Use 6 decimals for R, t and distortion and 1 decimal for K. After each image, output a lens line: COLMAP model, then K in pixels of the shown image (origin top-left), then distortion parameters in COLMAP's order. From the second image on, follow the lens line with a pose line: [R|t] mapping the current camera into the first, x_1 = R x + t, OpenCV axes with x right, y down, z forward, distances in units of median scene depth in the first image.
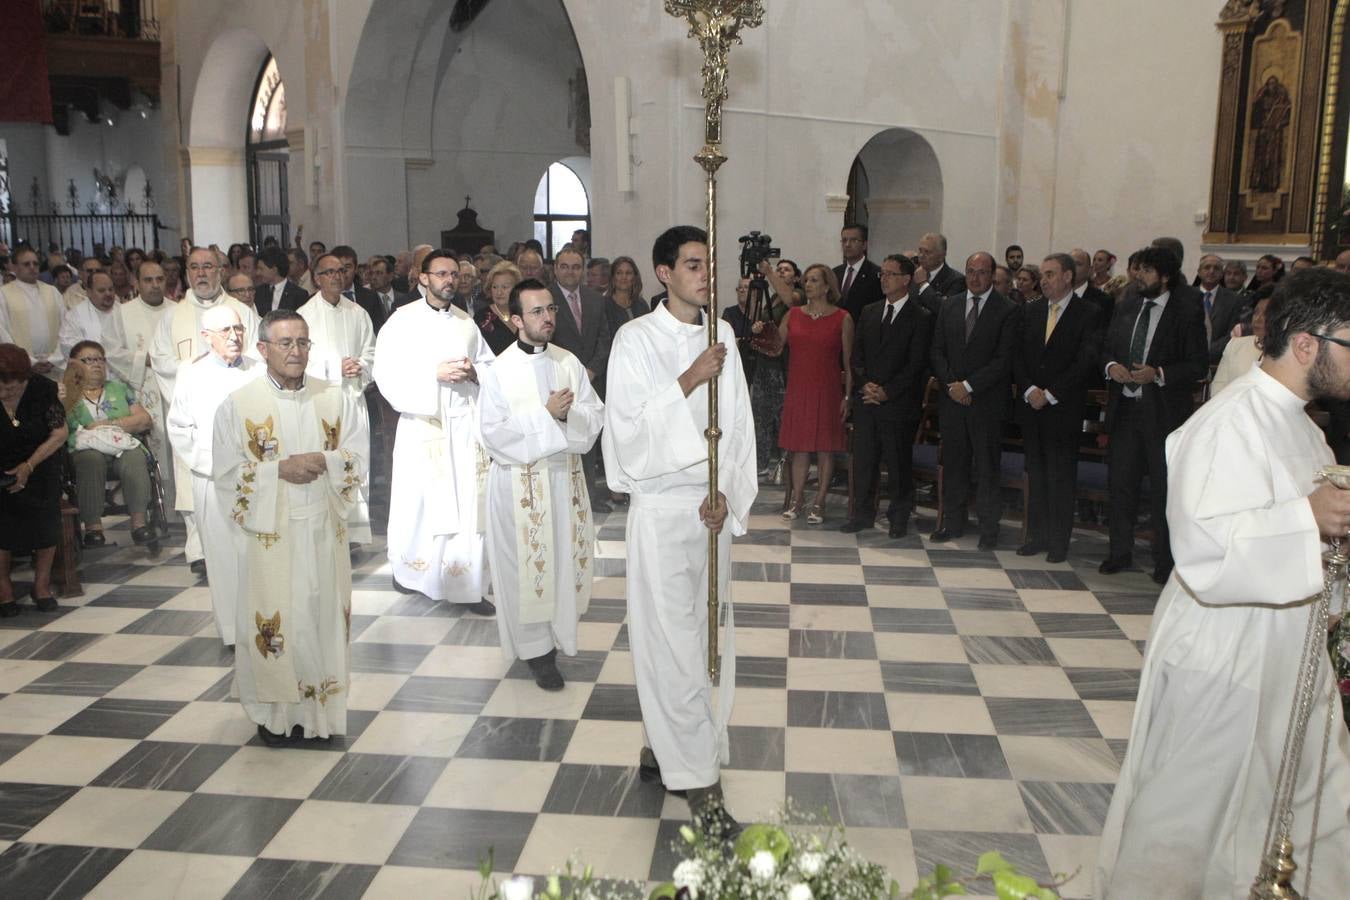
lens RADIAL K [[1266.6, 0, 675.0], [0, 1266.6, 450.0], [0, 0, 1]] dist [-0.109254, 0.110475]
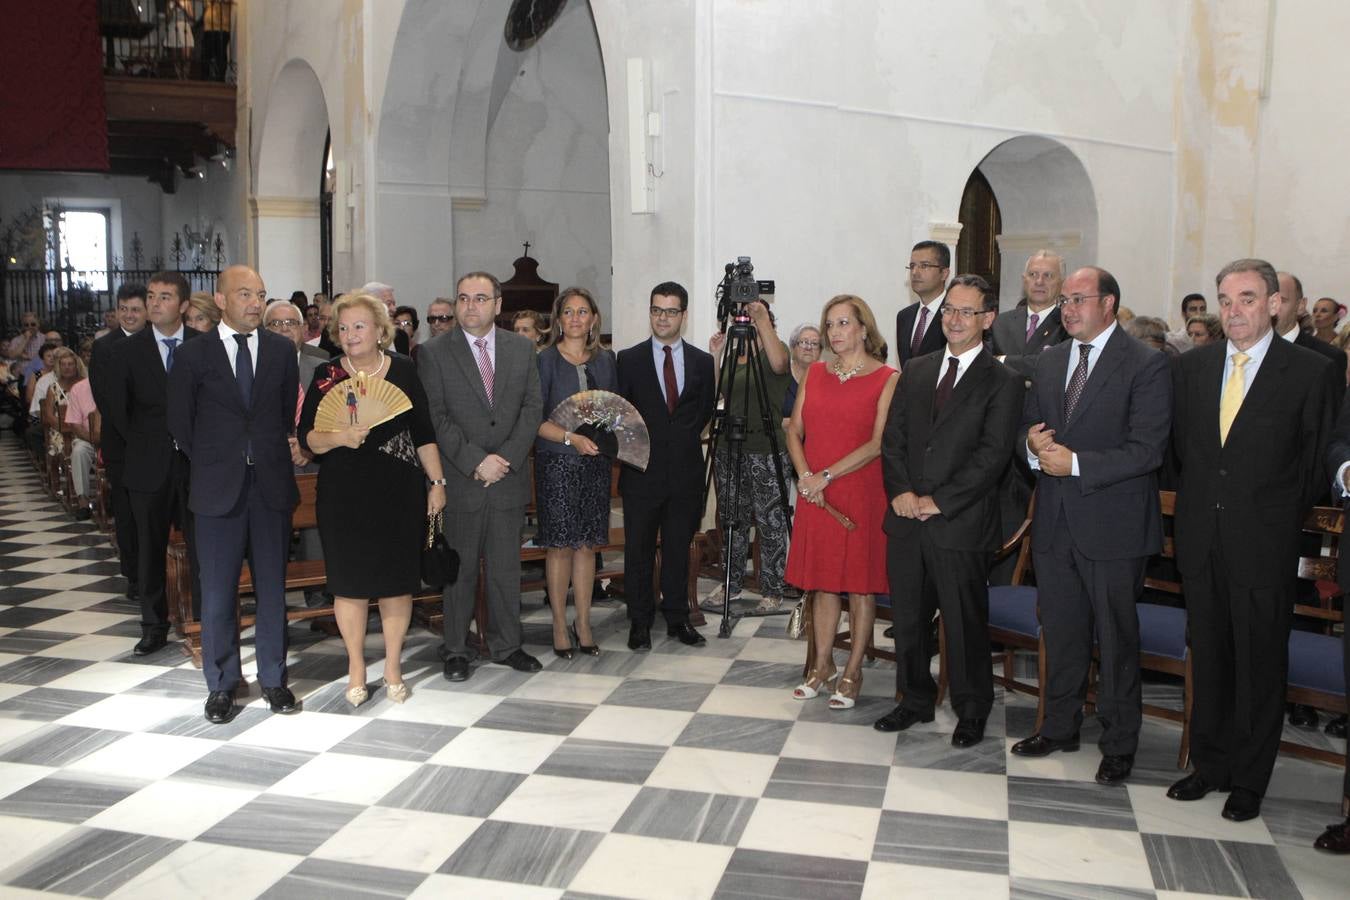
lens RADIAL K [[1266.6, 0, 675.0], [0, 1266.6, 450.0], [0, 0, 1]] dist [-0.109254, 0.110475]
pose [[0.988798, 0.019061, -0.148037, 0.074930], [-0.028106, 0.997847, -0.059250, -0.018944], [0.146589, 0.062747, 0.987205, 0.229623]]
